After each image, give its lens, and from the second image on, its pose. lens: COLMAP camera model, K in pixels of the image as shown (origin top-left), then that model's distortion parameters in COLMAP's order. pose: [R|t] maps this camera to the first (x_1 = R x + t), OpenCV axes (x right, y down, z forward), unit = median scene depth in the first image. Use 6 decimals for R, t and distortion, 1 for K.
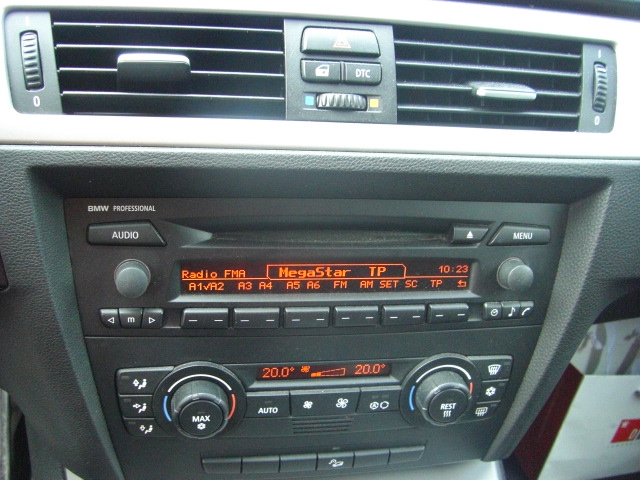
lens RADIAL K [[719.7, 0, 302.6], [0, 719.7, 276.7], [0, 0, 1]] dist [-0.143361, 0.000000]
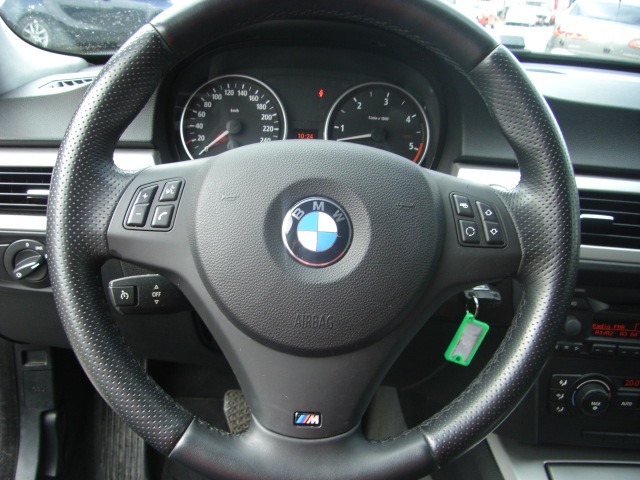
lens RADIAL K [[719.7, 0, 314.0], [0, 719.7, 265.8], [0, 0, 1]] dist [-0.143361, 0.000000]
pose [[0.979286, 0.058867, -0.193737, -0.515964], [-0.079577, 0.991708, -0.100905, 0.082394], [0.186191, 0.114232, 0.975850, -0.931478]]
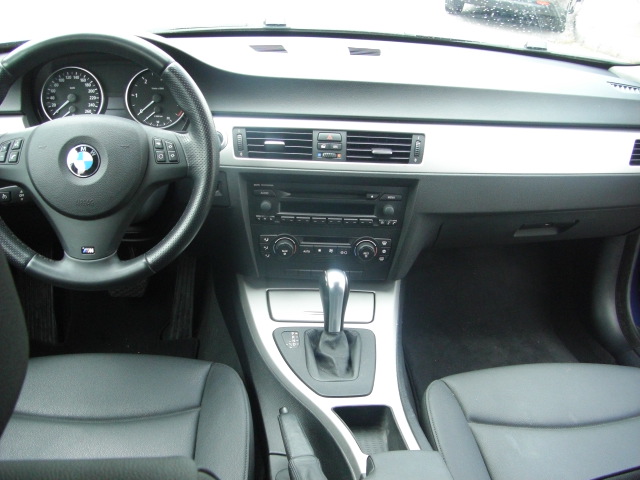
lens RADIAL K [[719.7, 0, 304.2], [0, 719.7, 259.6], [0, 0, 1]] dist [-0.143361, 0.000000]
pose [[0.988010, 0.040234, -0.149054, 0.416723], [-0.040236, 0.999186, 0.003007, 0.218032], [0.149054, 0.003026, 0.988824, -2.130215]]
